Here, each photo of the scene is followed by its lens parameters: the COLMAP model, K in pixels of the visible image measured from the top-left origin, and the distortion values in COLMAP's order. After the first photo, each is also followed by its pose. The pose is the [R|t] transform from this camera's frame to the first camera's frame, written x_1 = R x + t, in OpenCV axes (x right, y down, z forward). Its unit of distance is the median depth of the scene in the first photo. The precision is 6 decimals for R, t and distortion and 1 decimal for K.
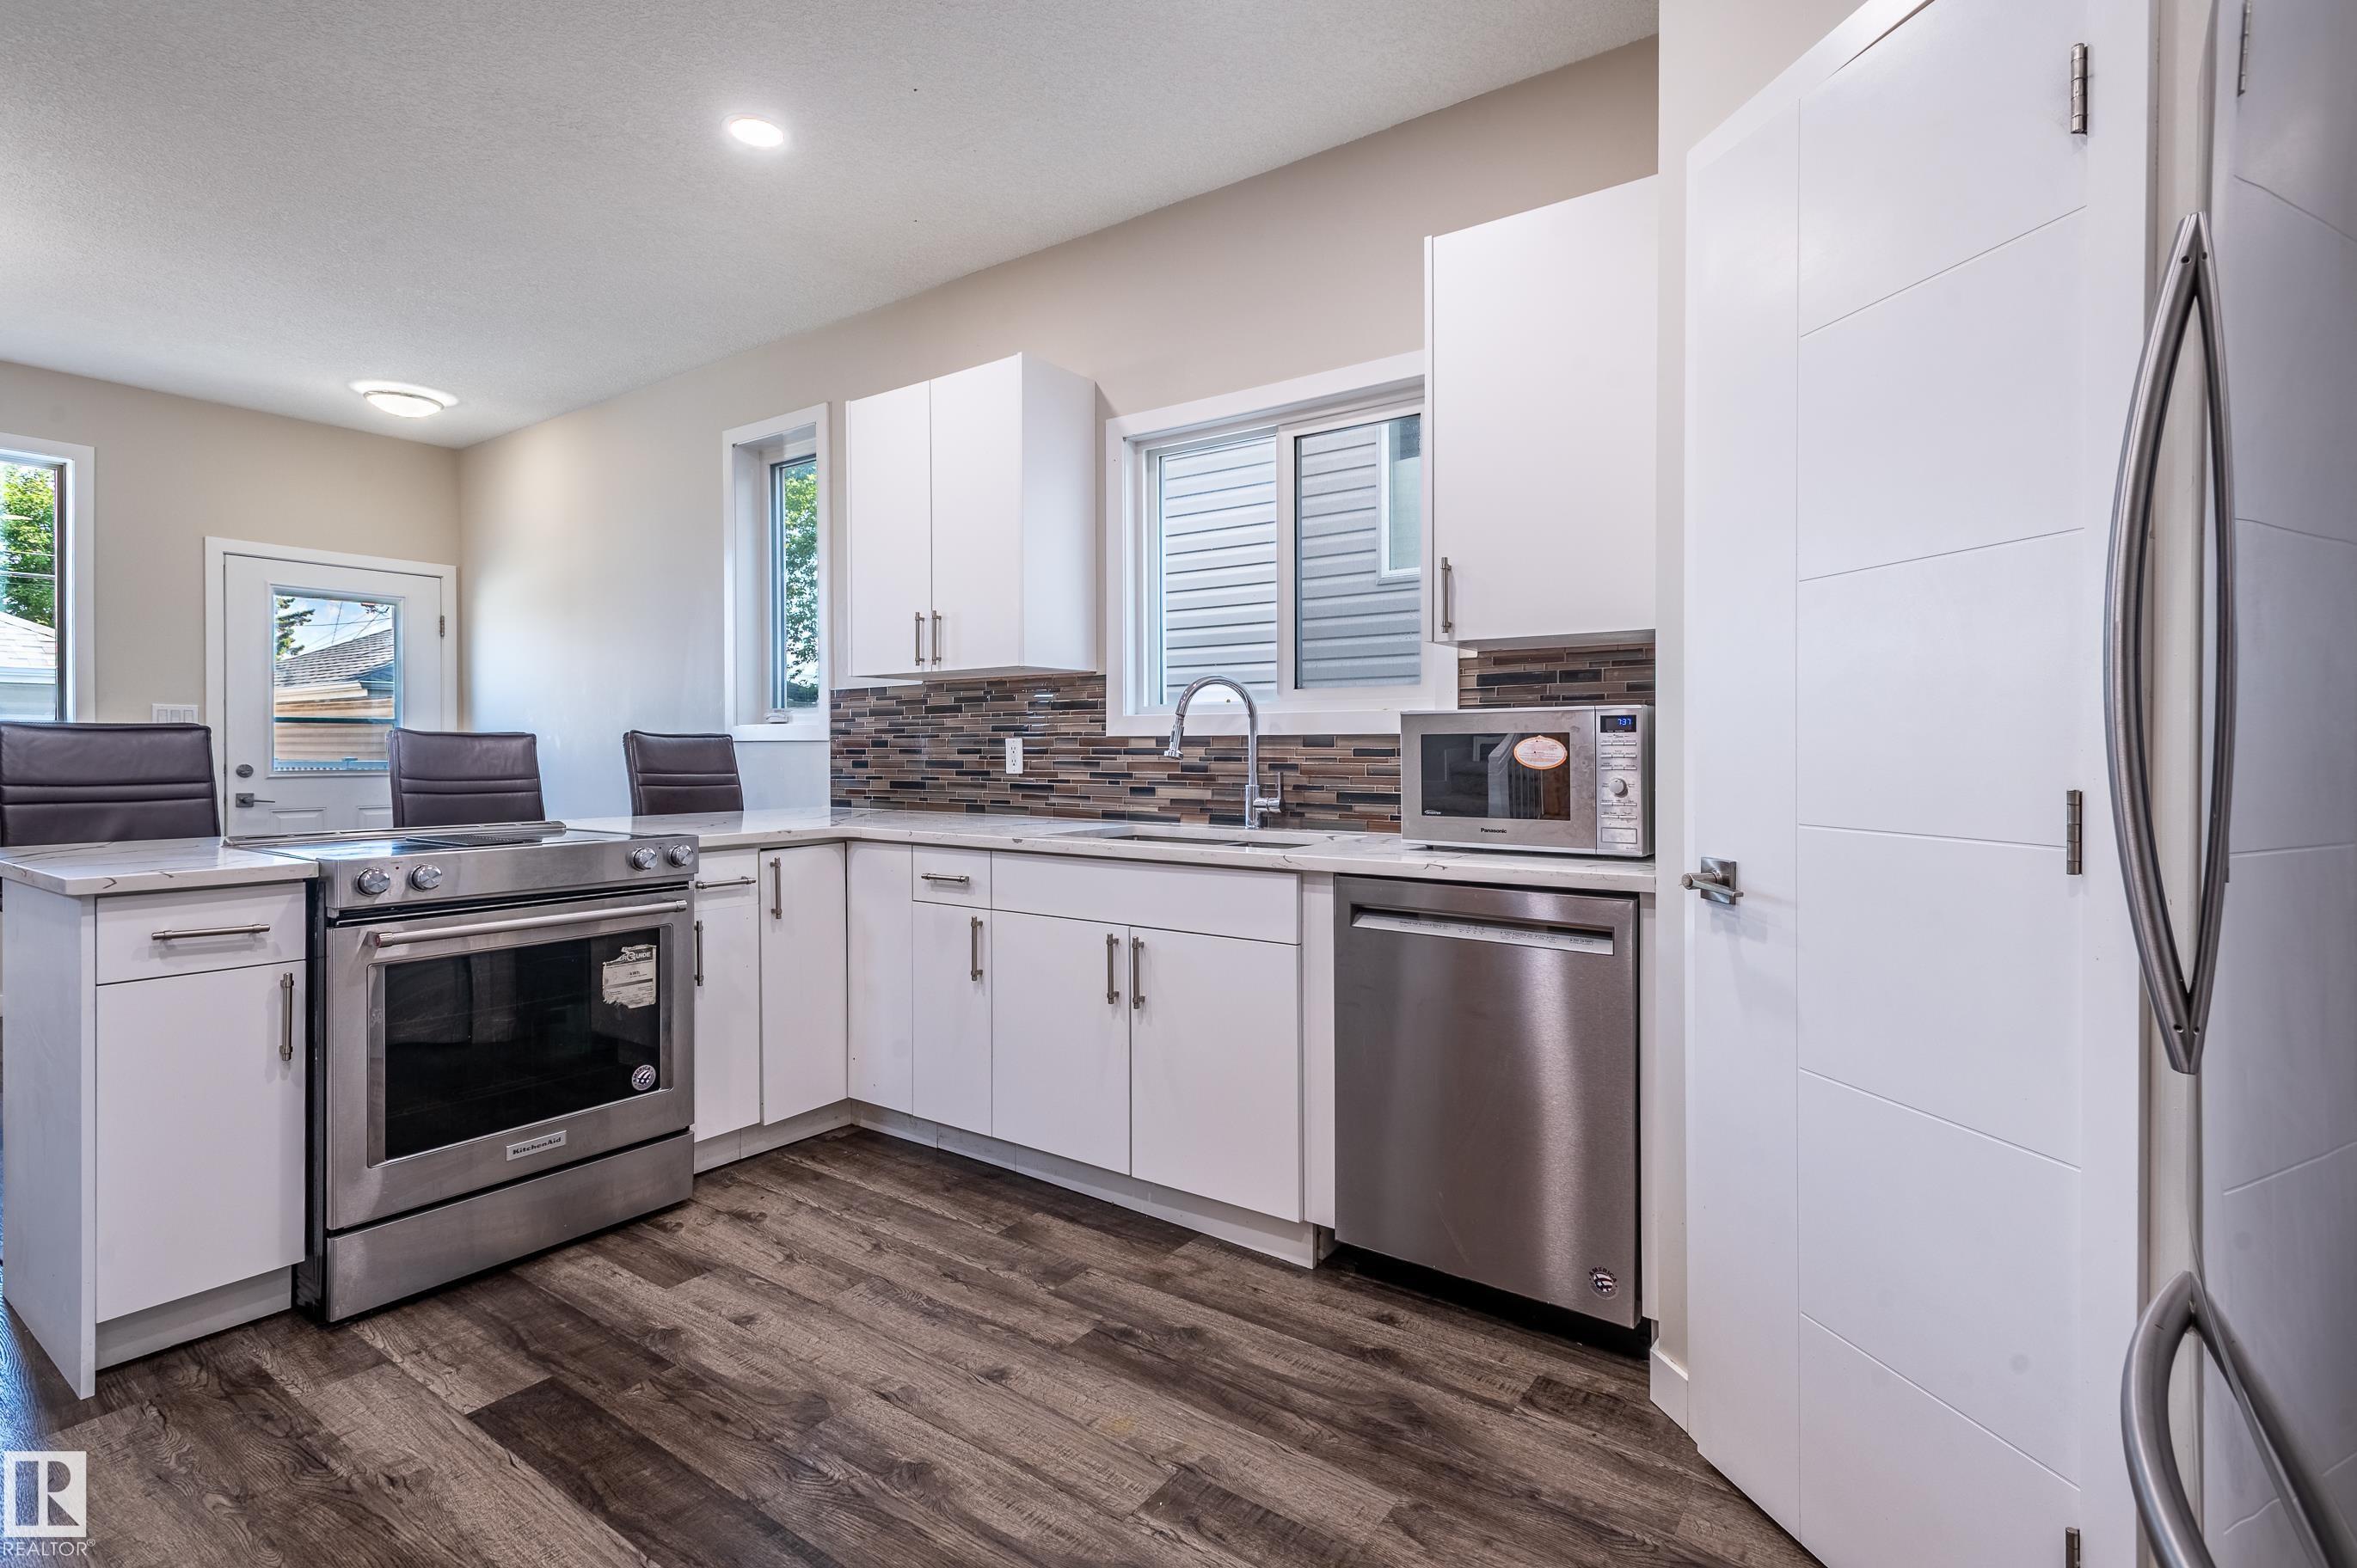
lens RADIAL K [[1118.7, 0, 1192.8], [0, 1118.7, 791.7], [0, 0, 1]] dist [0.011608, -0.001606]
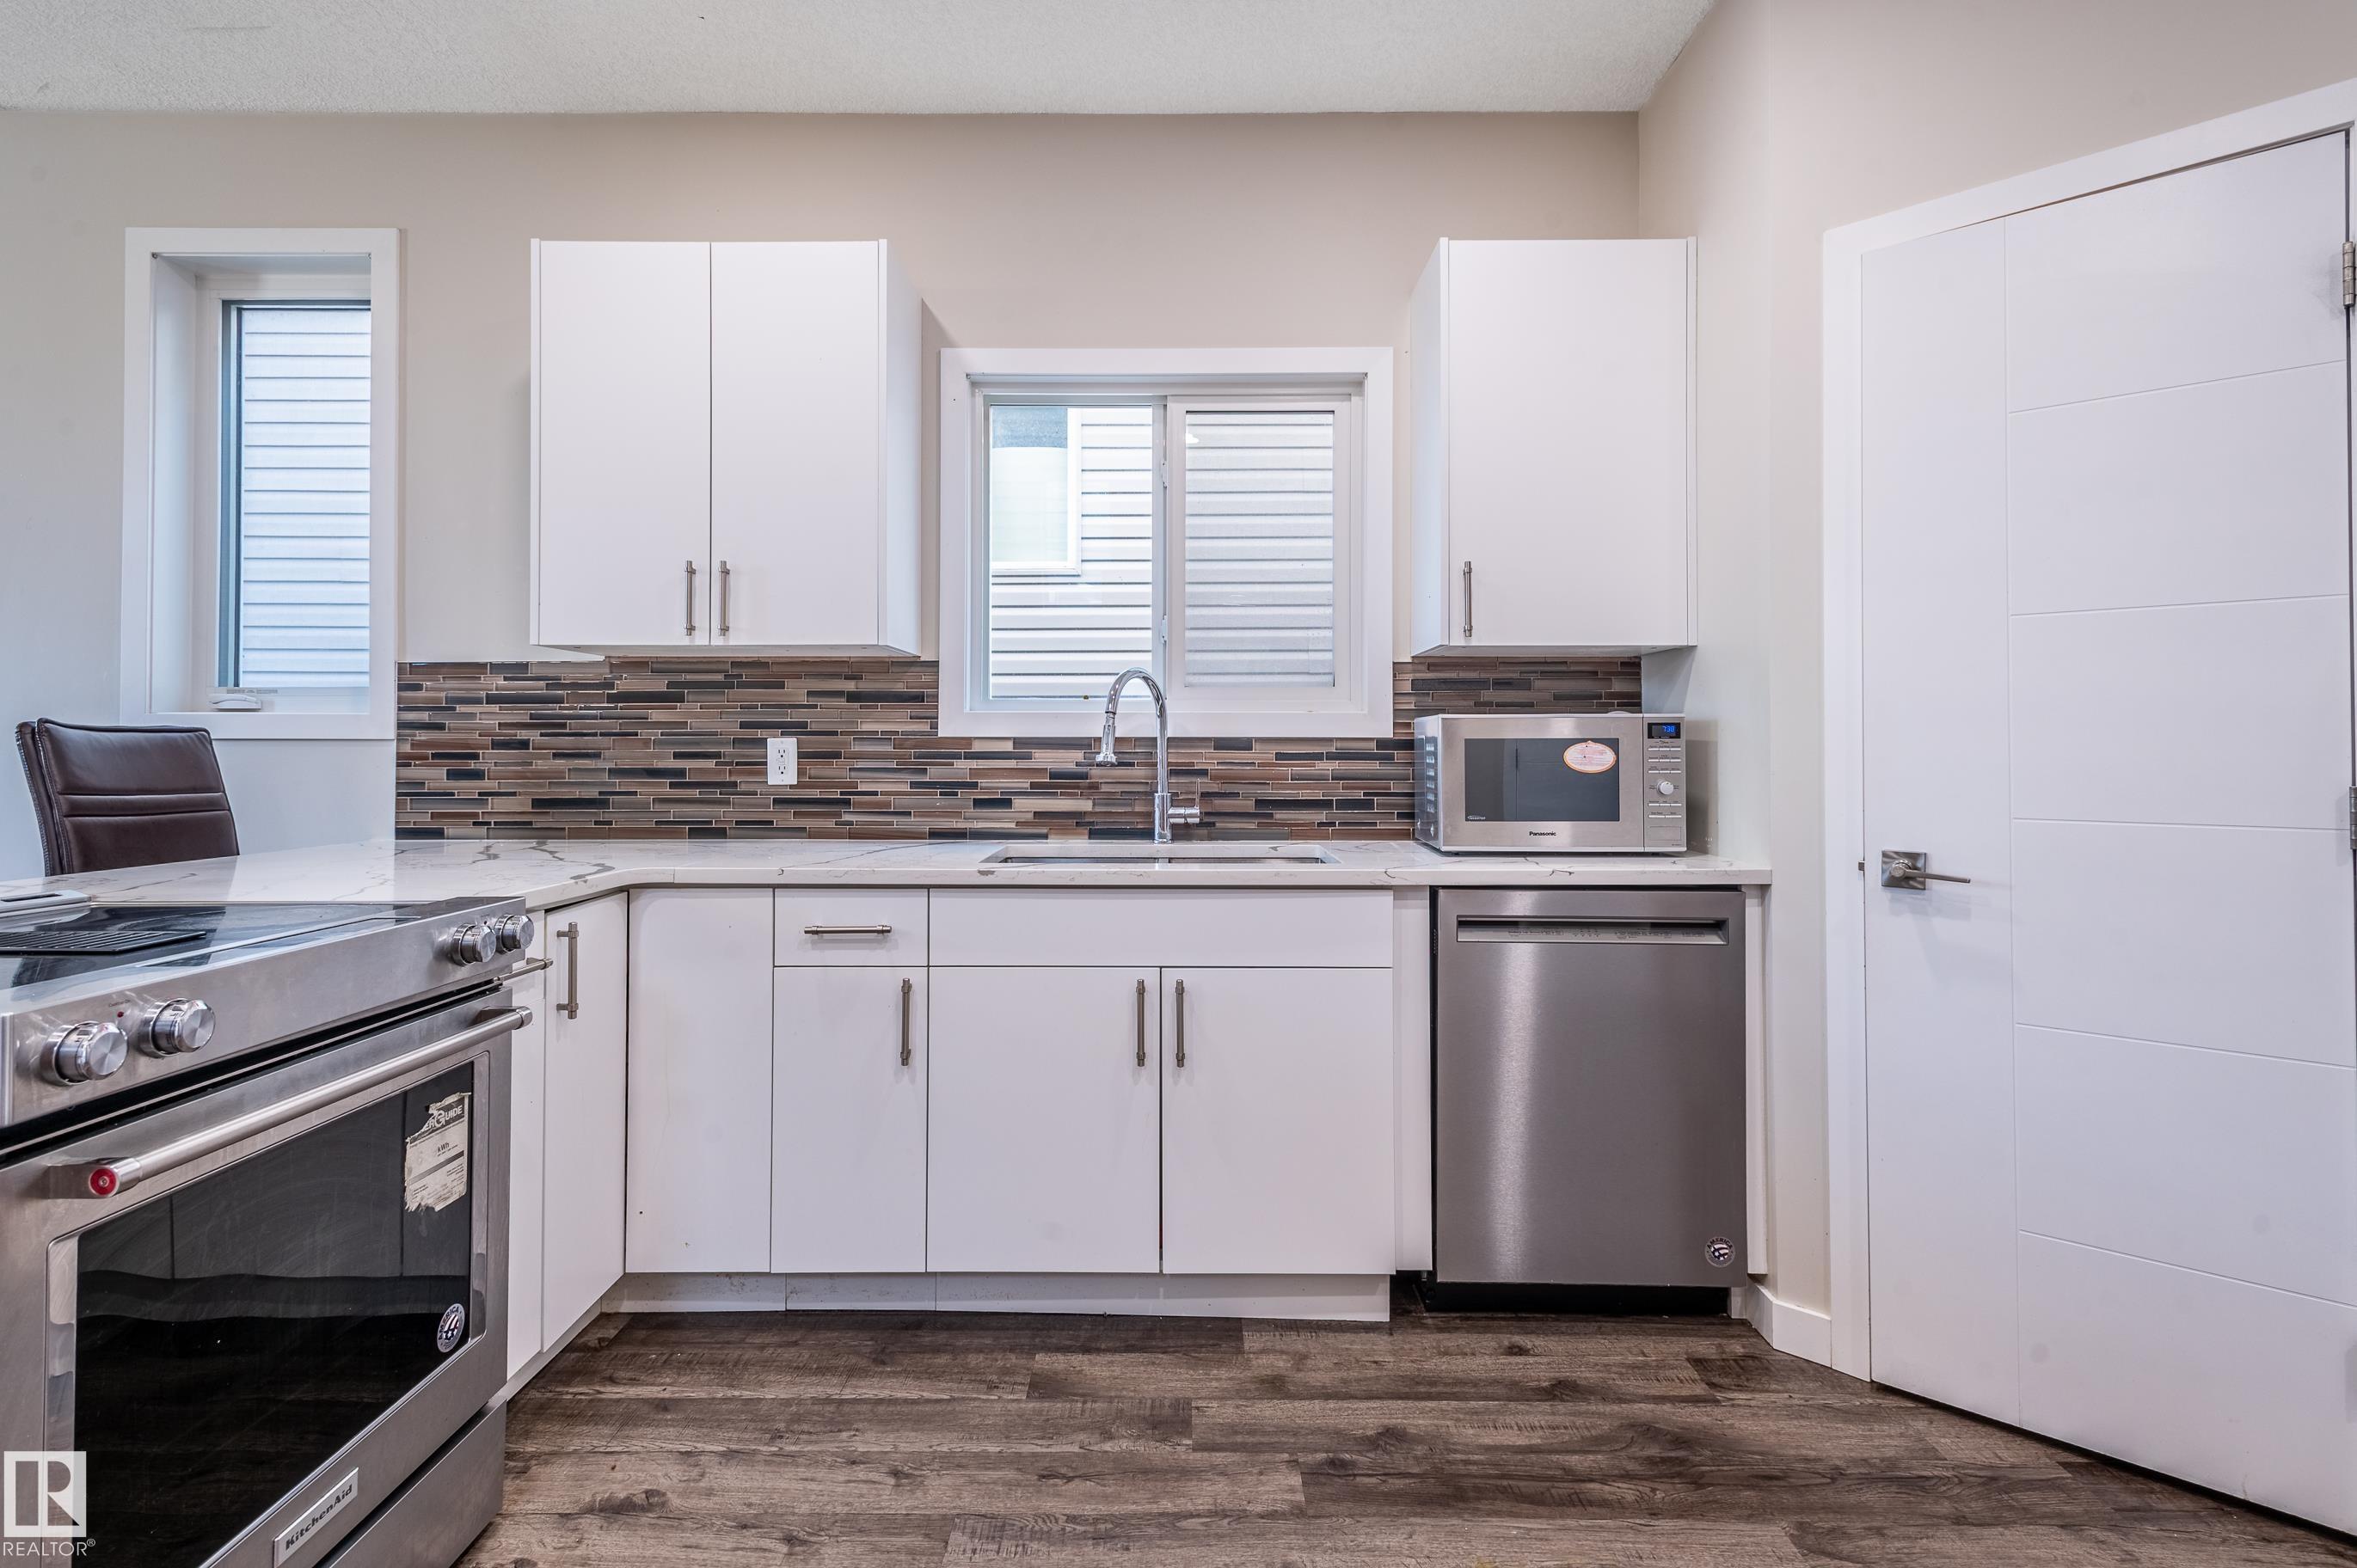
lens RADIAL K [[1118.7, 0, 1170.3], [0, 1118.7, 761.5], [0, 0, 1]] dist [0.011608, -0.001606]
pose [[0.820058, -0.005880, 0.572250, -0.505310], [0.020620, 0.999601, -0.019279, -0.015640], [-0.571908, 0.027610, 0.819853, 0.304221]]
